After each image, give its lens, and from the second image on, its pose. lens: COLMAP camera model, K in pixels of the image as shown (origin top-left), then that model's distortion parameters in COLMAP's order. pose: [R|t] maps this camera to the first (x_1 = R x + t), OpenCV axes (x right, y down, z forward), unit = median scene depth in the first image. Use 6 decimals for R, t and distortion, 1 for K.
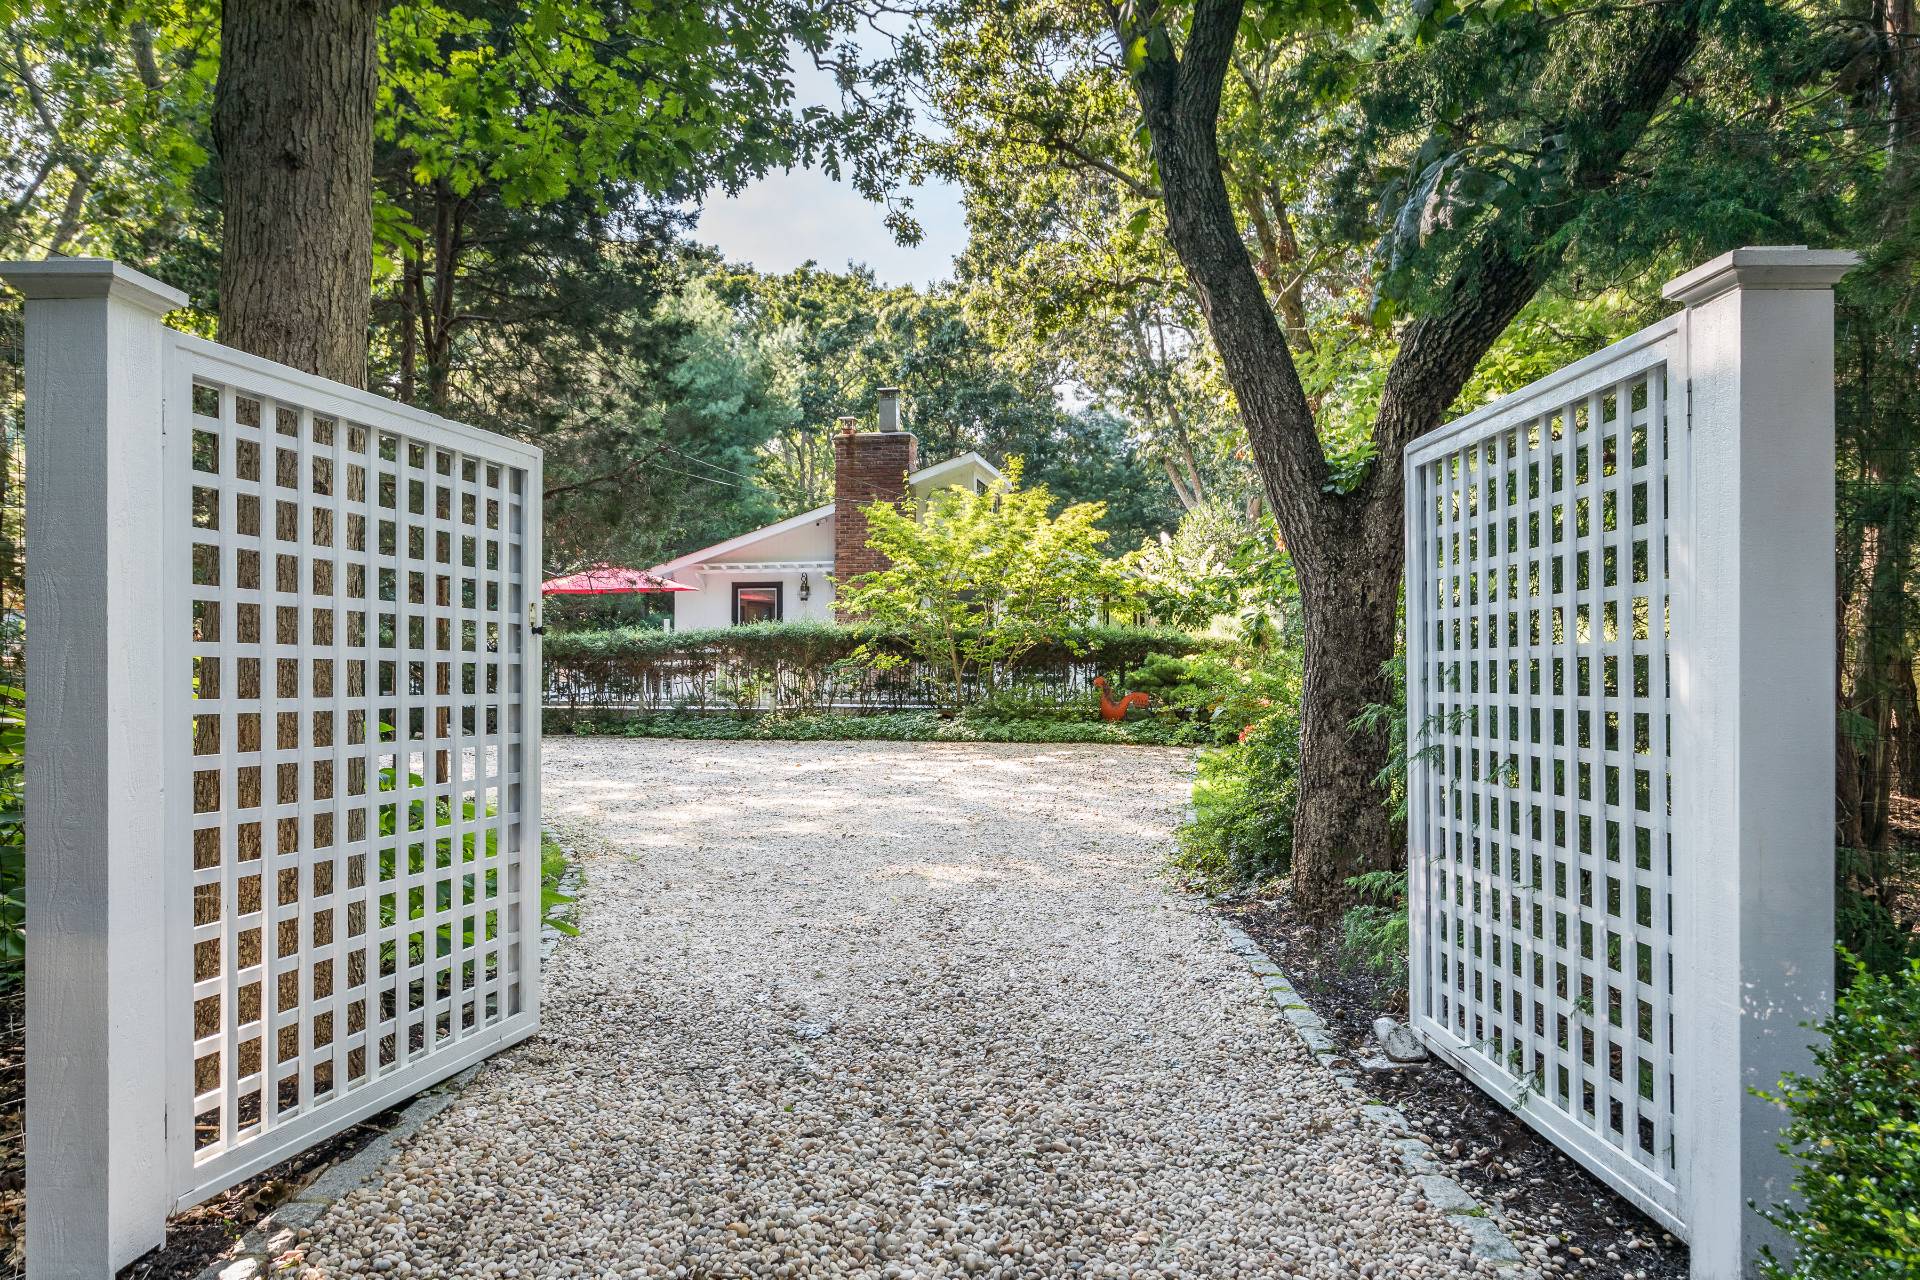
lens RADIAL K [[1170.8, 0, 960.0], [0, 1170.8, 640.0], [0, 0, 1]] dist [0.001497, -0.000528]
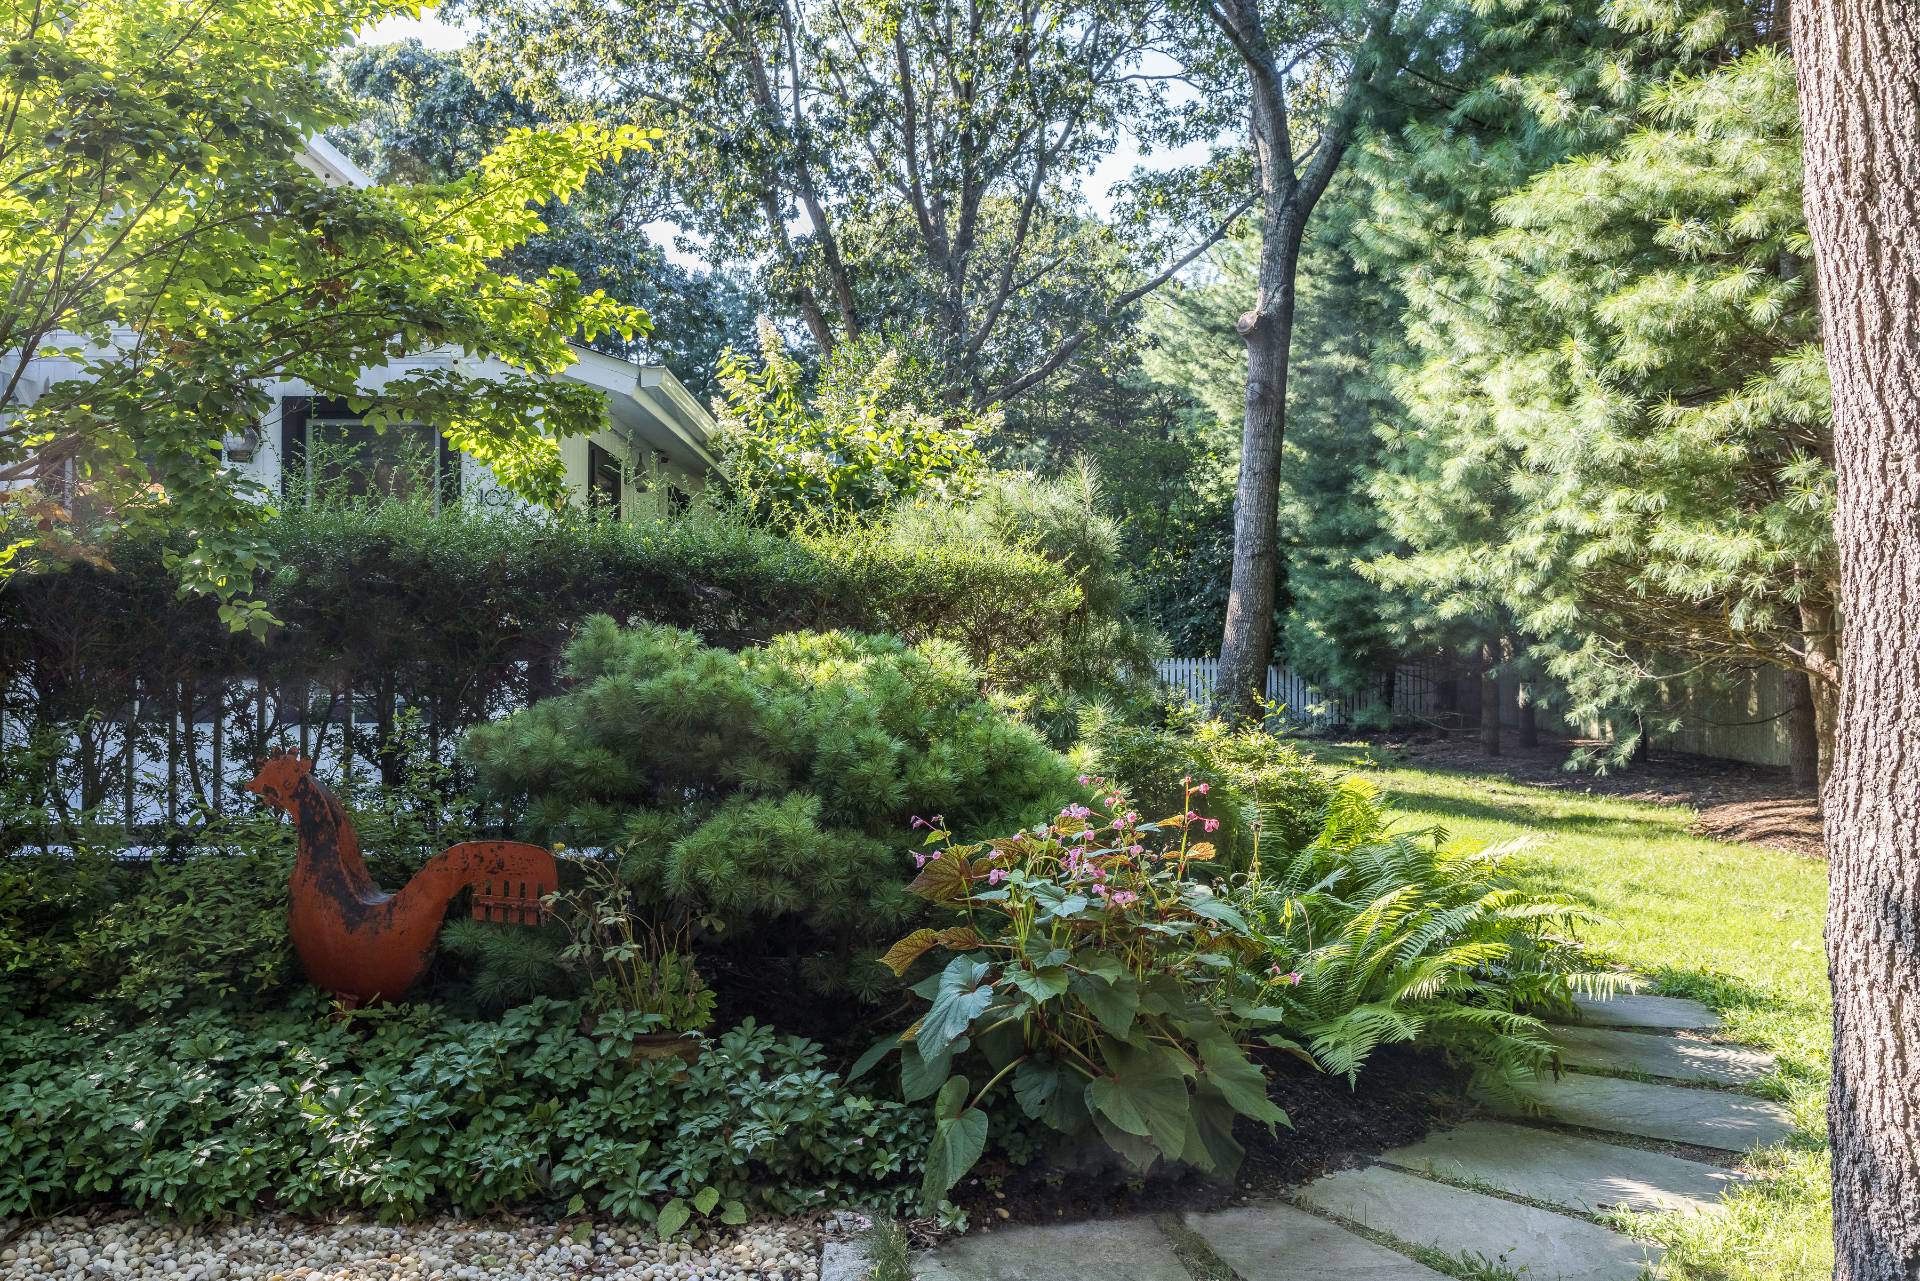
lens RADIAL K [[1170.8, 0, 960.0], [0, 1170.8, 640.5], [0, 0, 1]] dist [0.001497, -0.000528]
pose [[0.959201, 0.004115, 0.282695, 0.160449], [-0.007448, 0.999915, 0.010713, 0.011720], [-0.282627, -0.012382, 0.959150, 0.775011]]
